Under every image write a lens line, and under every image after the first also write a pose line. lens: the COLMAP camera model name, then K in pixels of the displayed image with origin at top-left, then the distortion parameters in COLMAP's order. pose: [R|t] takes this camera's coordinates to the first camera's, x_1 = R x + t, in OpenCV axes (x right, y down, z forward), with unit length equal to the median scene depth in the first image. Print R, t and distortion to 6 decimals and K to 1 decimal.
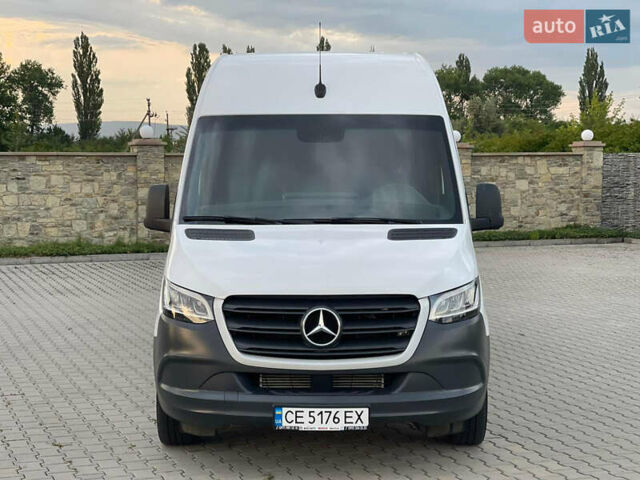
lens RADIAL K [[1189.9, 0, 320.0], [0, 1189.9, 240.0], [0, 0, 1]] dist [0.190469, 0.296303]
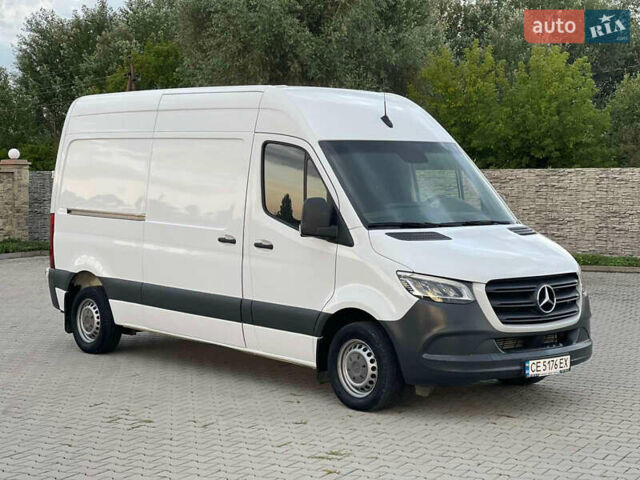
lens RADIAL K [[1189.9, 0, 320.0], [0, 1189.9, 240.0], [0, 0, 1]] dist [0.190469, 0.296303]
pose [[0.753139, -0.034935, 0.656933, -1.072405], [0.044573, 0.999004, 0.002026, -0.008435], [-0.656349, 0.027756, 0.753947, 0.133121]]
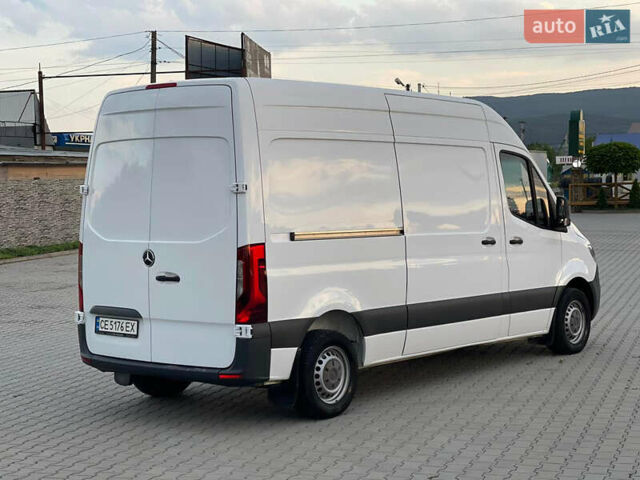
lens RADIAL K [[1189.9, 0, 320.0], [0, 1189.9, 240.0], [0, 0, 1]] dist [0.190469, 0.296303]
pose [[-0.774713, -0.012671, 0.632186, -1.012002], [0.065566, 0.992800, 0.100247, -0.194667], [-0.628905, 0.119113, -0.768304, 2.802281]]
